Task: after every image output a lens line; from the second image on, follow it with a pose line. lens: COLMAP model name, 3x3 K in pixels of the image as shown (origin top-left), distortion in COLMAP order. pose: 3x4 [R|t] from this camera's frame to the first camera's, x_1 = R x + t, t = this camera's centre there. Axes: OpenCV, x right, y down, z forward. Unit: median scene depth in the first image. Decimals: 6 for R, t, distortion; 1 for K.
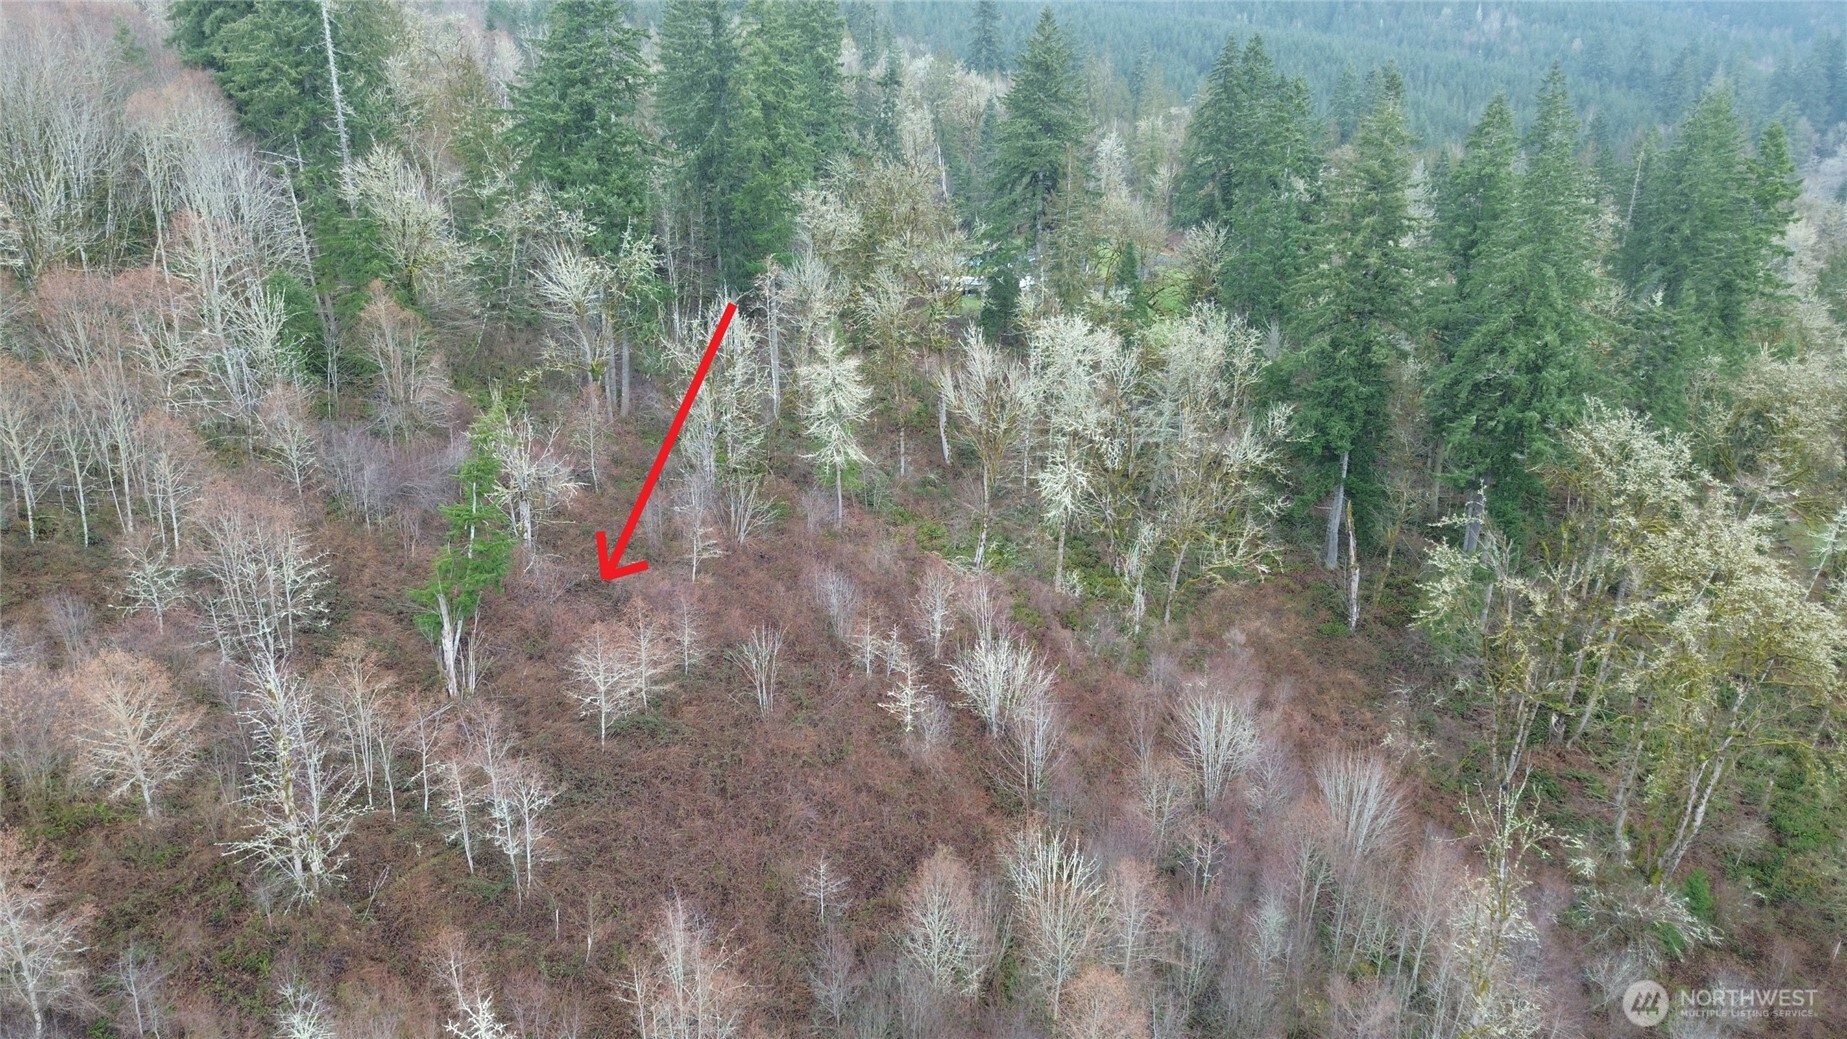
lens RADIAL K [[1300.5, 0, 924.6], [0, 1300.5, 516.6], [0, 0, 1]] dist [0.068044, -0.060048]
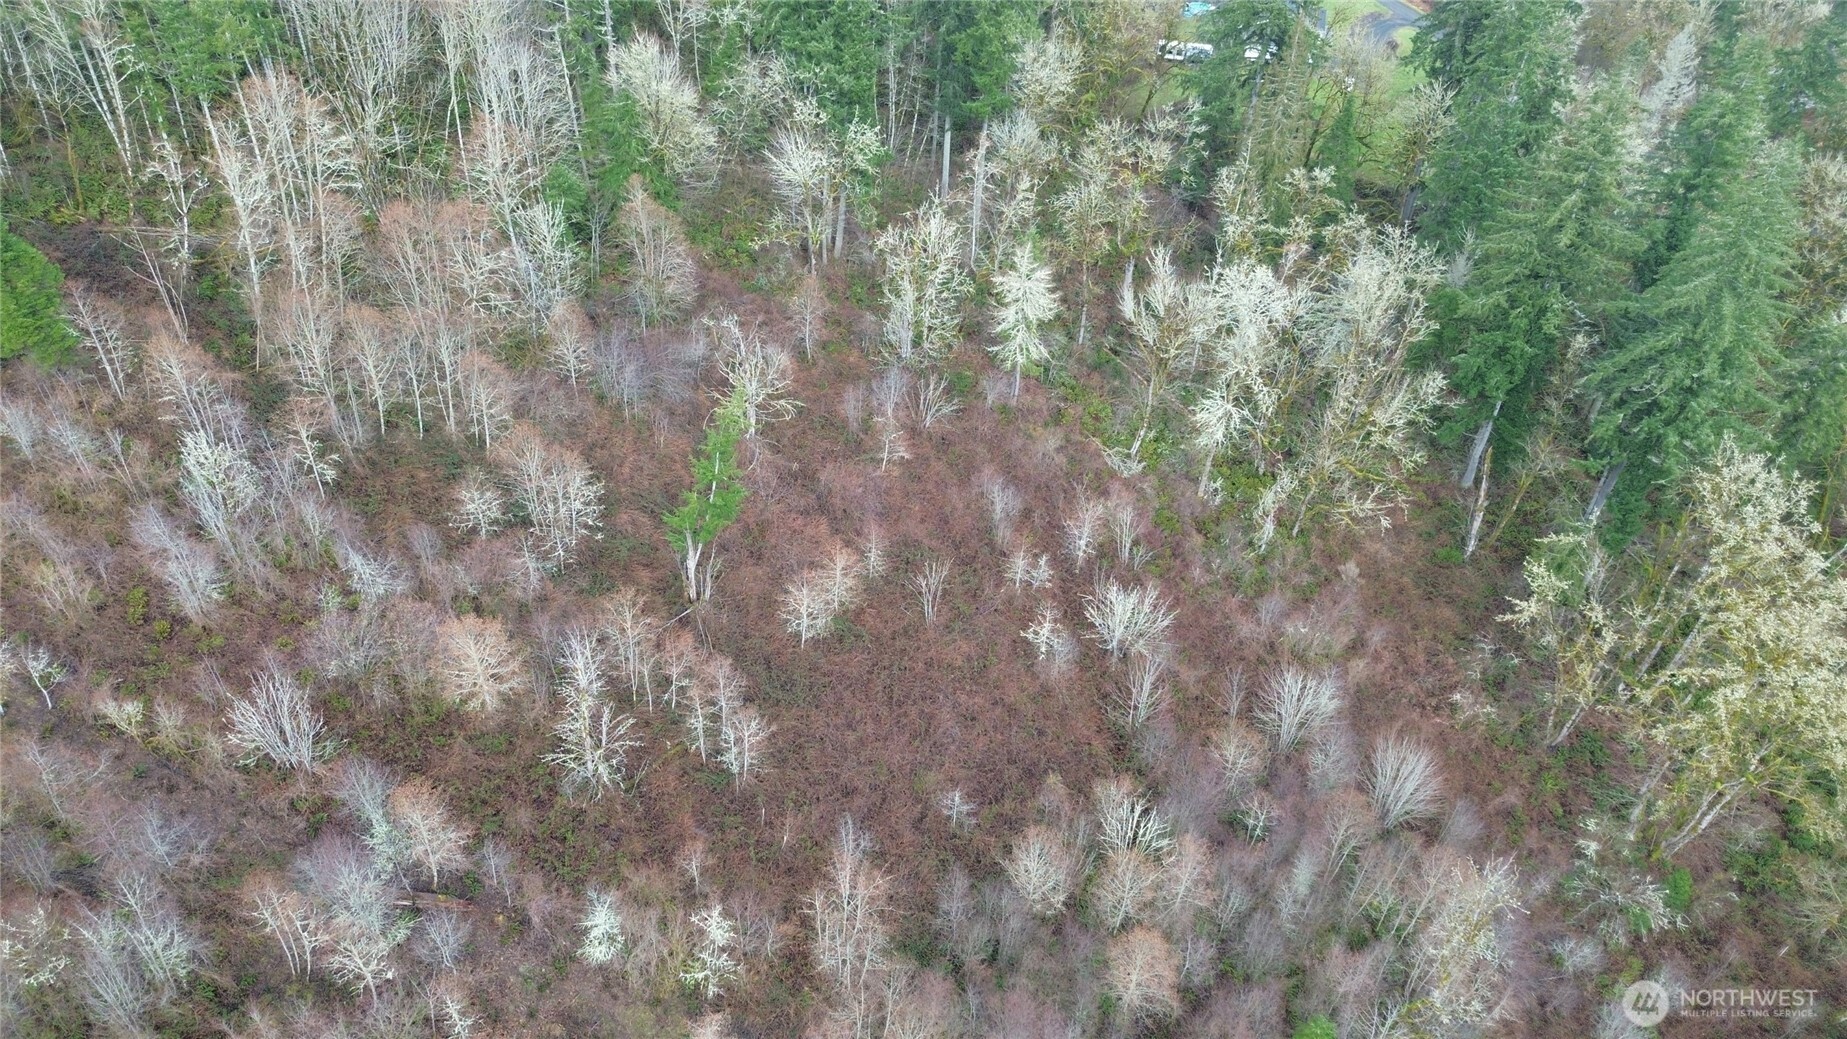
lens RADIAL K [[1300.5, 0, 924.7], [0, 1300.5, 516.5], [0, 0, 1]] dist [0.068044, -0.060048]
pose [[0.983201, 0.144707, -0.111245, -0.003832], [-0.103855, 0.944719, 0.310998, -0.297228], [0.150098, -0.294221, 0.943878, -0.122343]]
